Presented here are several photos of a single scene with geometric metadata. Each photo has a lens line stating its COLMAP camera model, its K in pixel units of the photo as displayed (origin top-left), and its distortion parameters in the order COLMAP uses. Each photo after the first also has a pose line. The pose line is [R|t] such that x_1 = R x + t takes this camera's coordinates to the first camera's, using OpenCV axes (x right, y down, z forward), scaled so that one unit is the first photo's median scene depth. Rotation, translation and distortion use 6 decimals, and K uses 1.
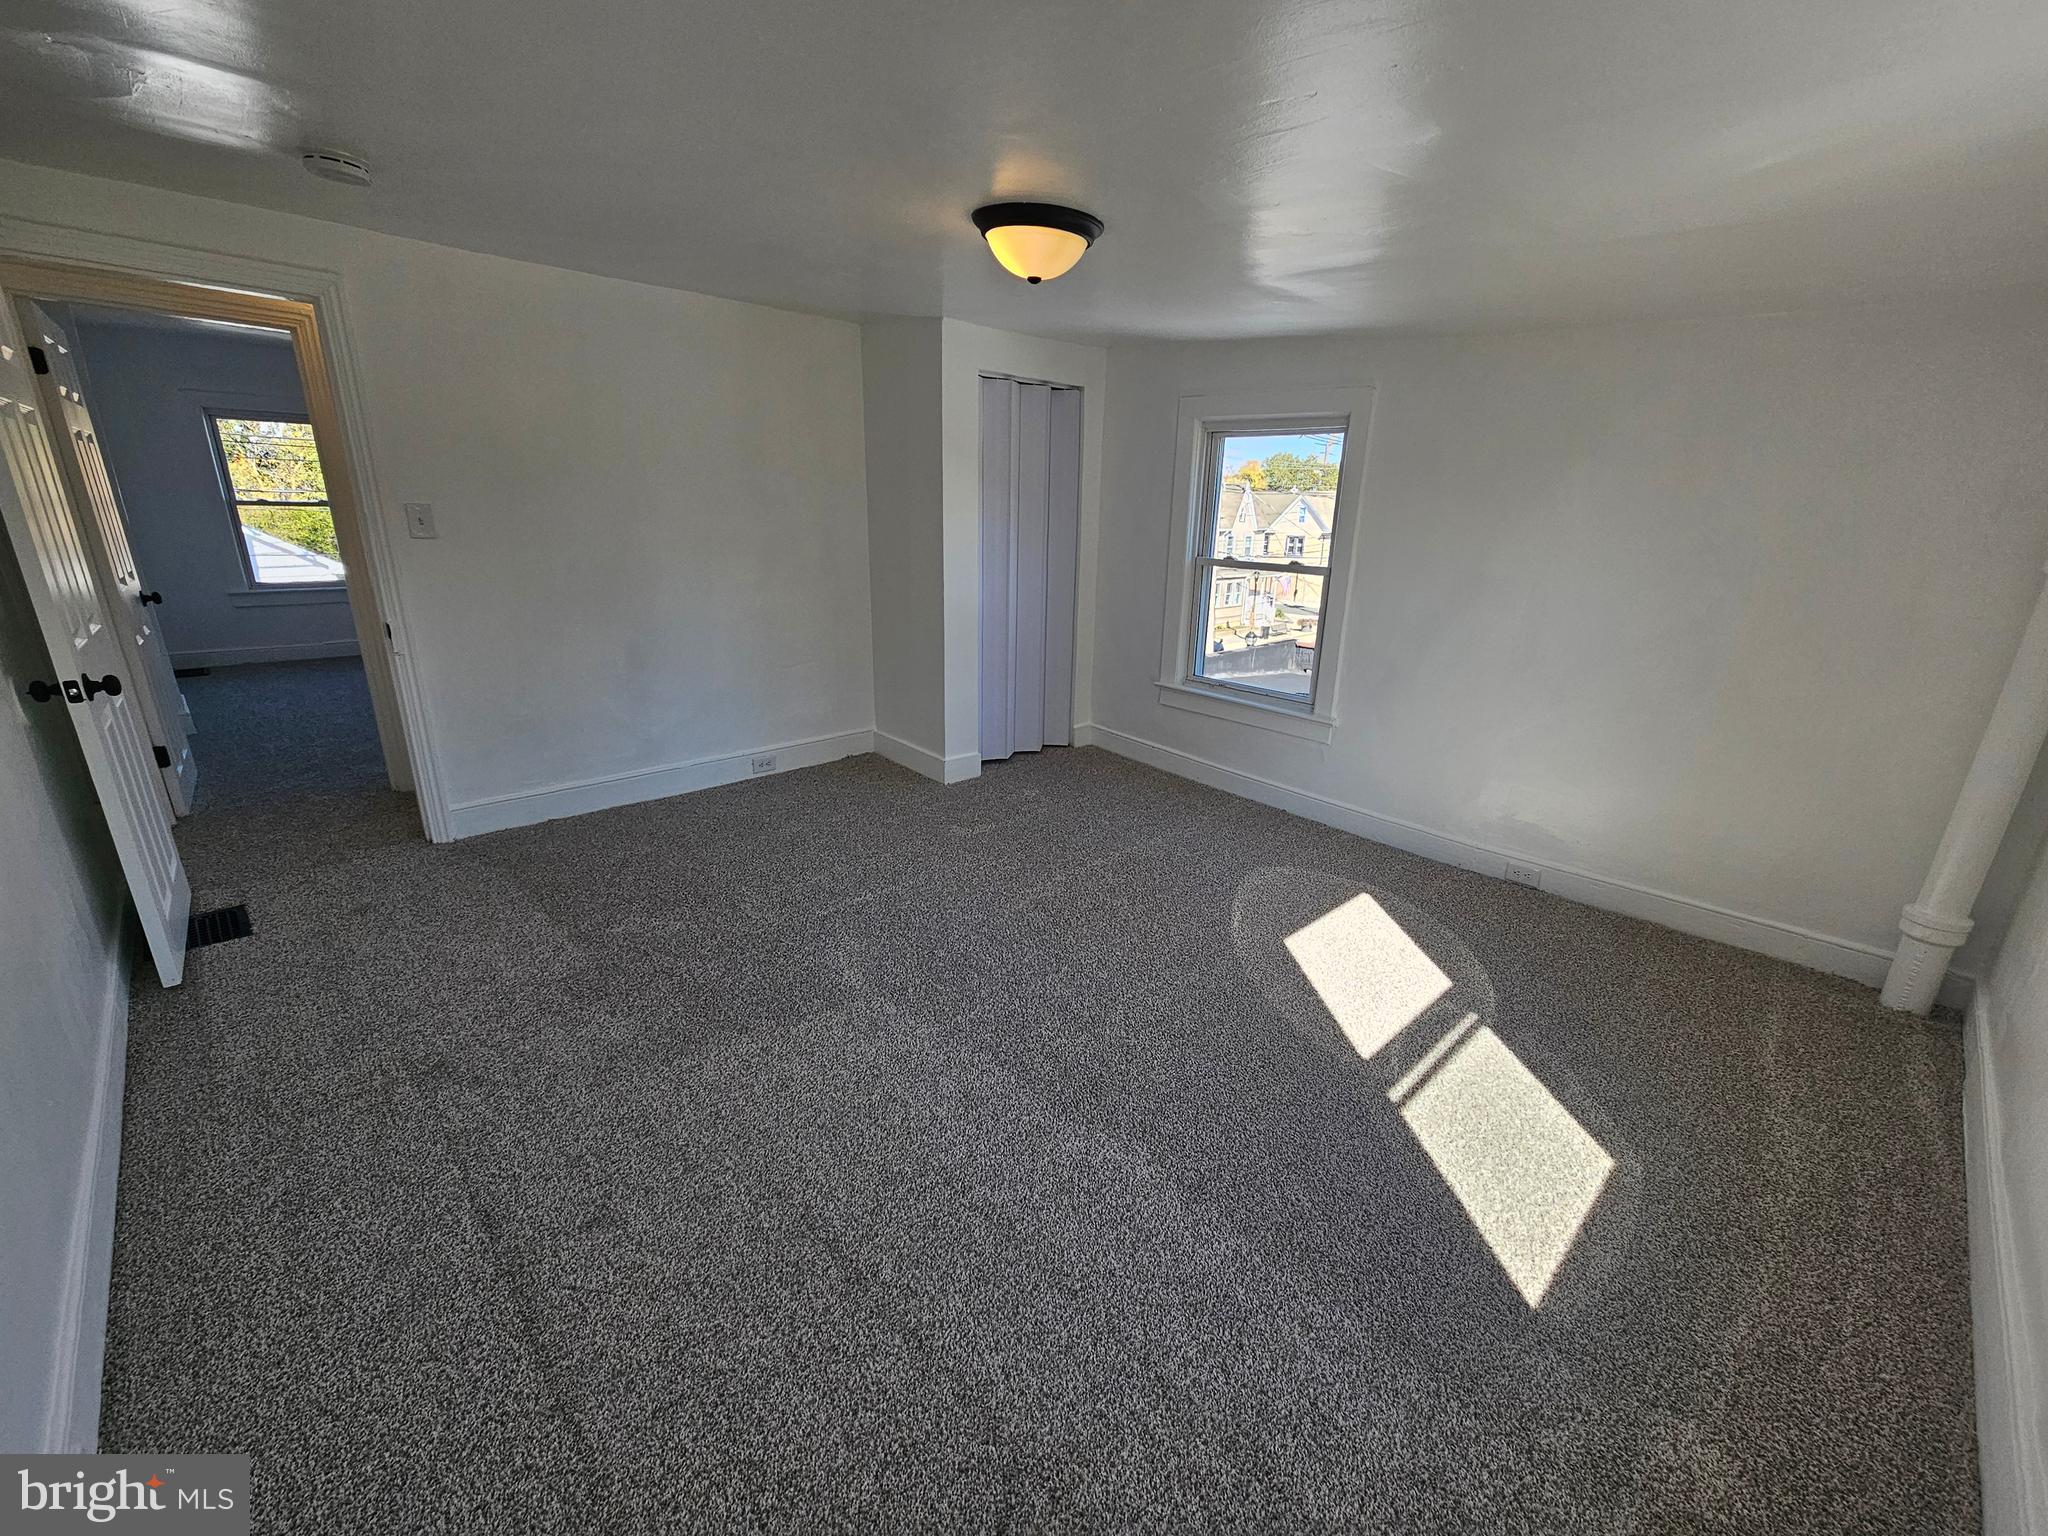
lens RADIAL K [[838.6, 0, 1031.7], [0, 838.6, 774.0], [0, 0, 1]] dist [-0.003095, 0.002196]
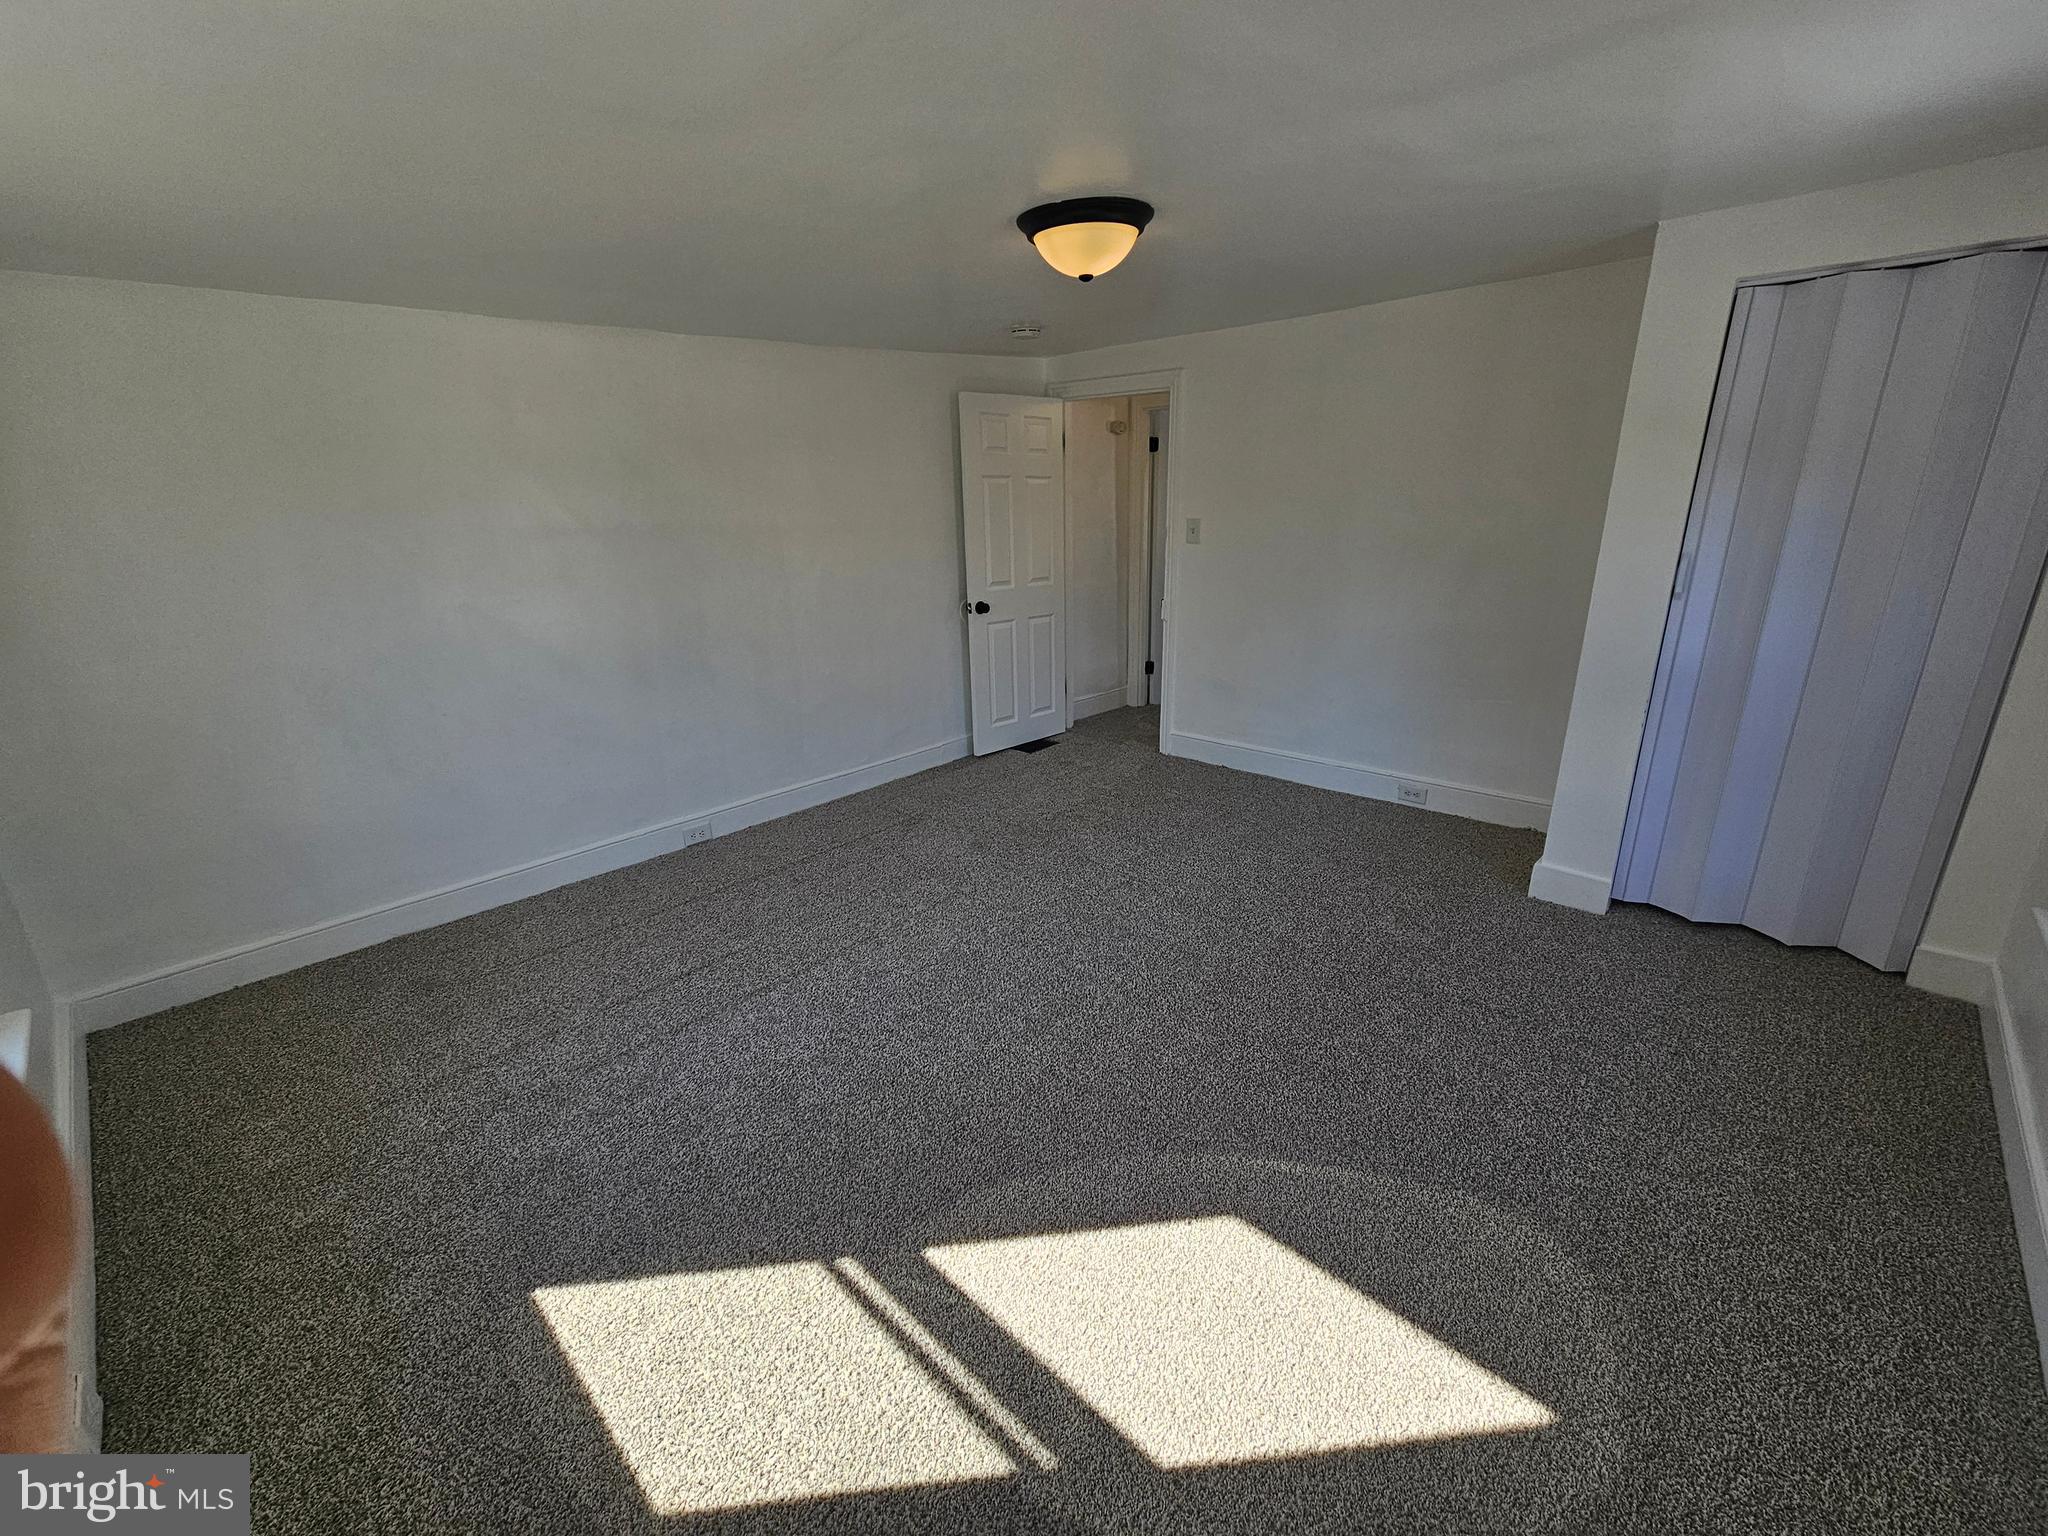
lens RADIAL K [[838.6, 0, 1027.3], [0, 838.6, 769.3], [0, 0, 1]] dist [-0.003095, 0.002196]
pose [[0.062220, 0.268967, -0.961137, 0.615386], [-0.290295, 0.926246, 0.240410, -0.156941], [0.954912, 0.264055, 0.135711, 0.542096]]
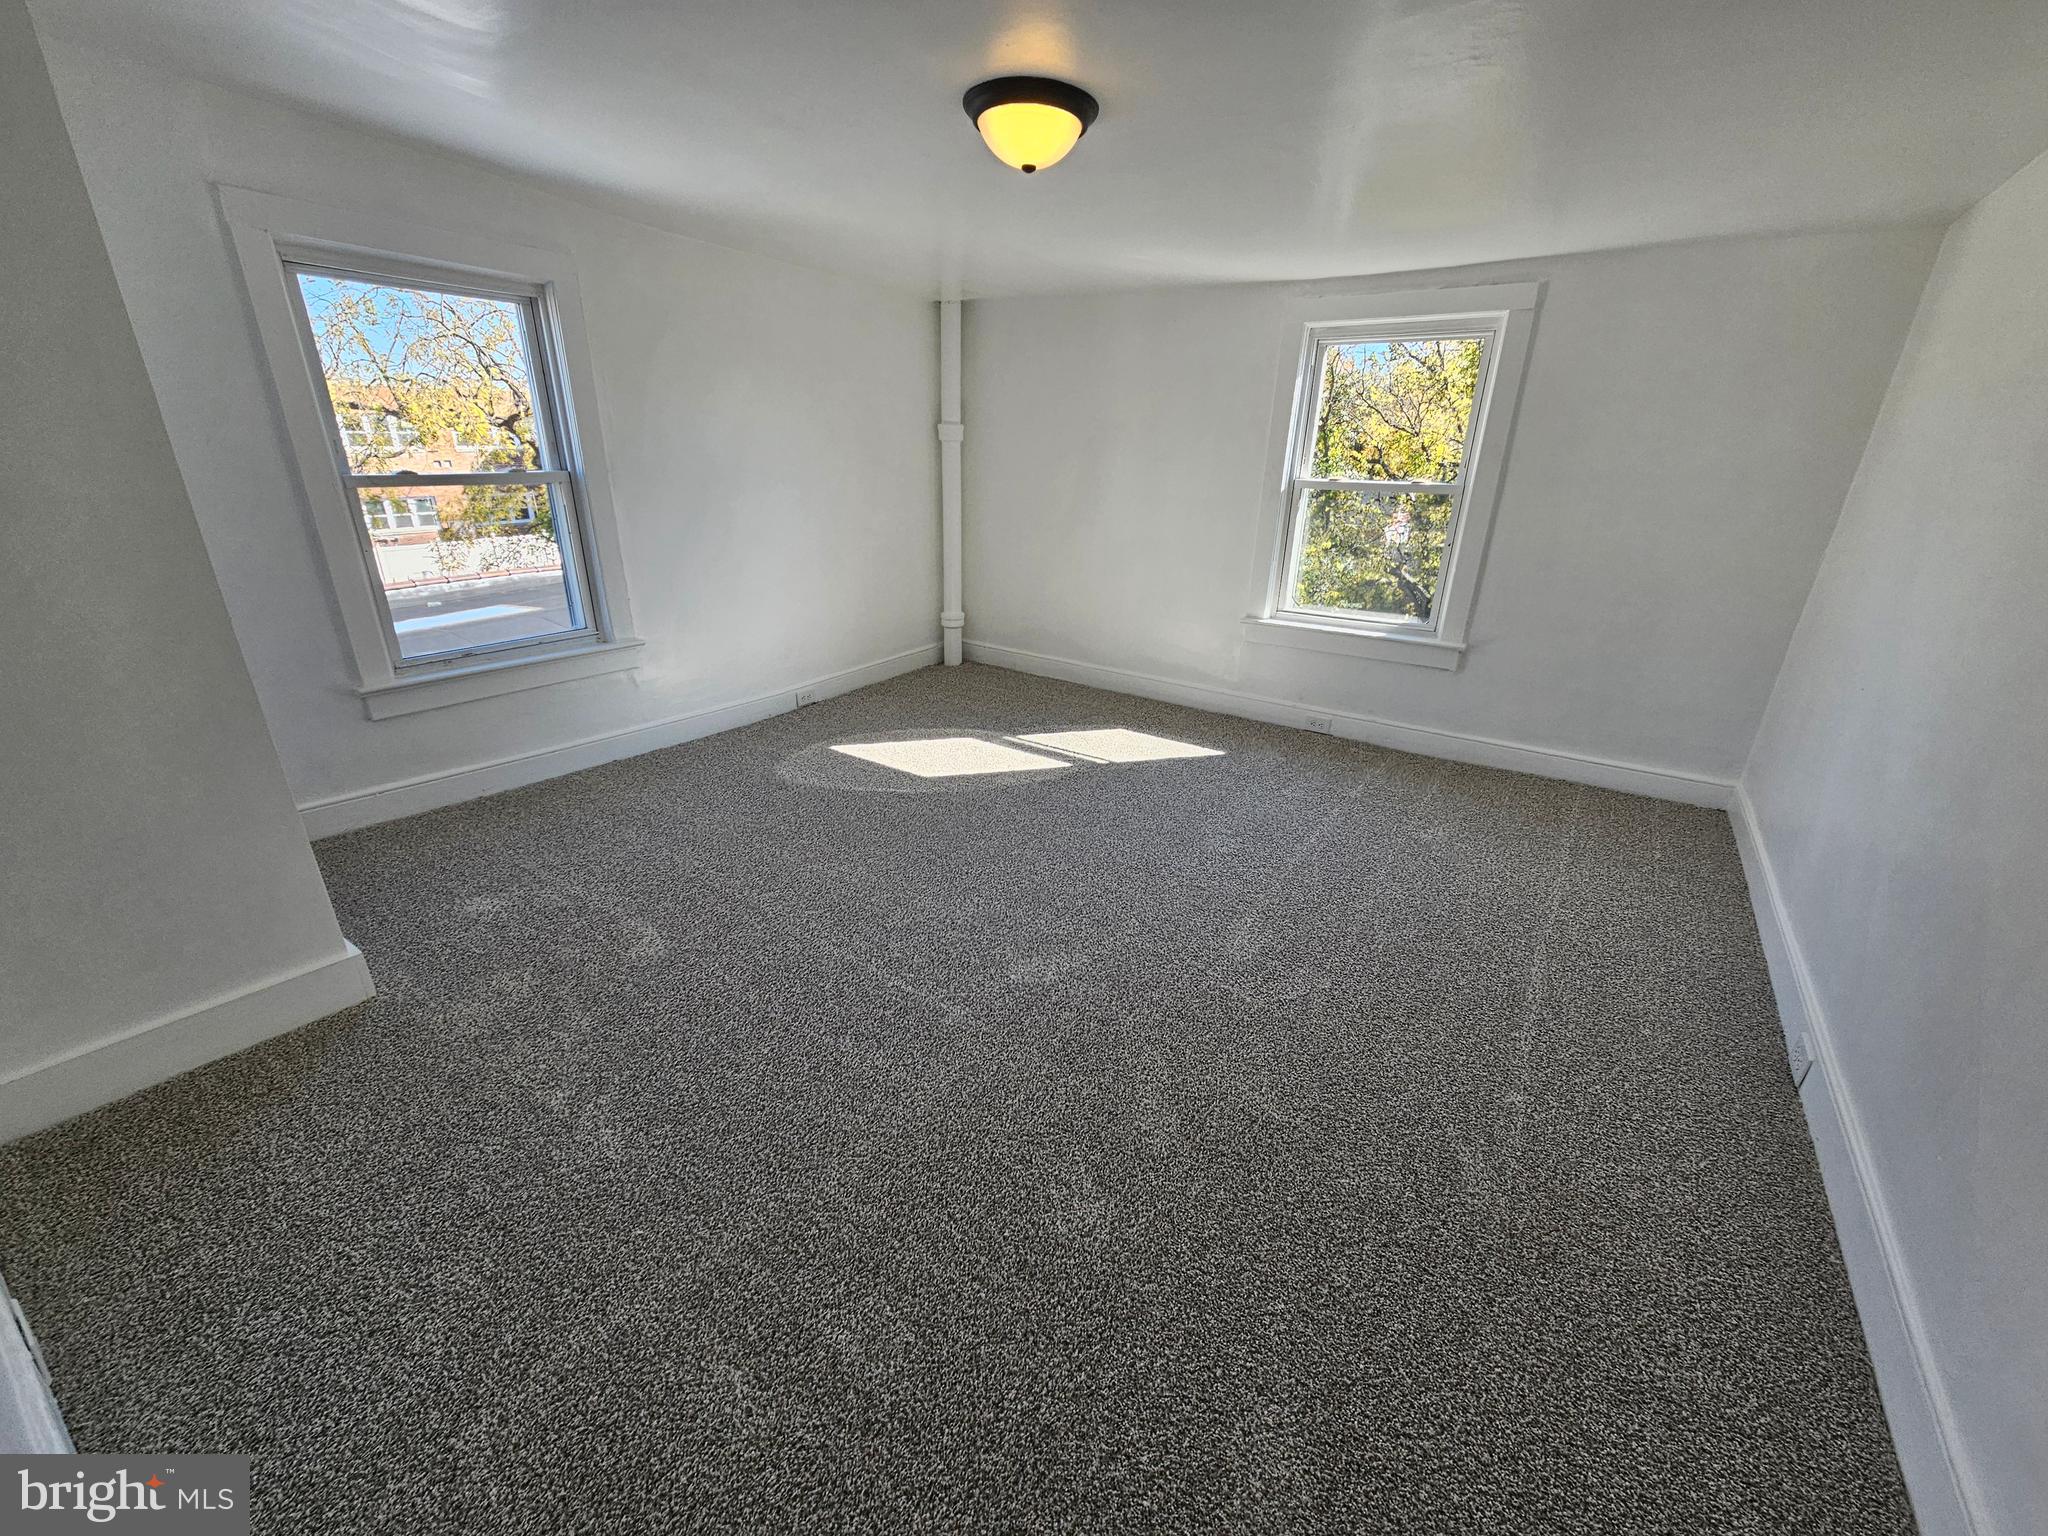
lens RADIAL K [[838.6, 0, 1025.0], [0, 838.6, 774.4], [0, 0, 1]] dist [-0.003095, 0.002196]
pose [[-0.212723, -0.391360, 0.895314, -0.645898], [0.272184, 0.856284, 0.438969, -0.236463], [-0.938438, 0.337069, -0.075629, 0.749794]]
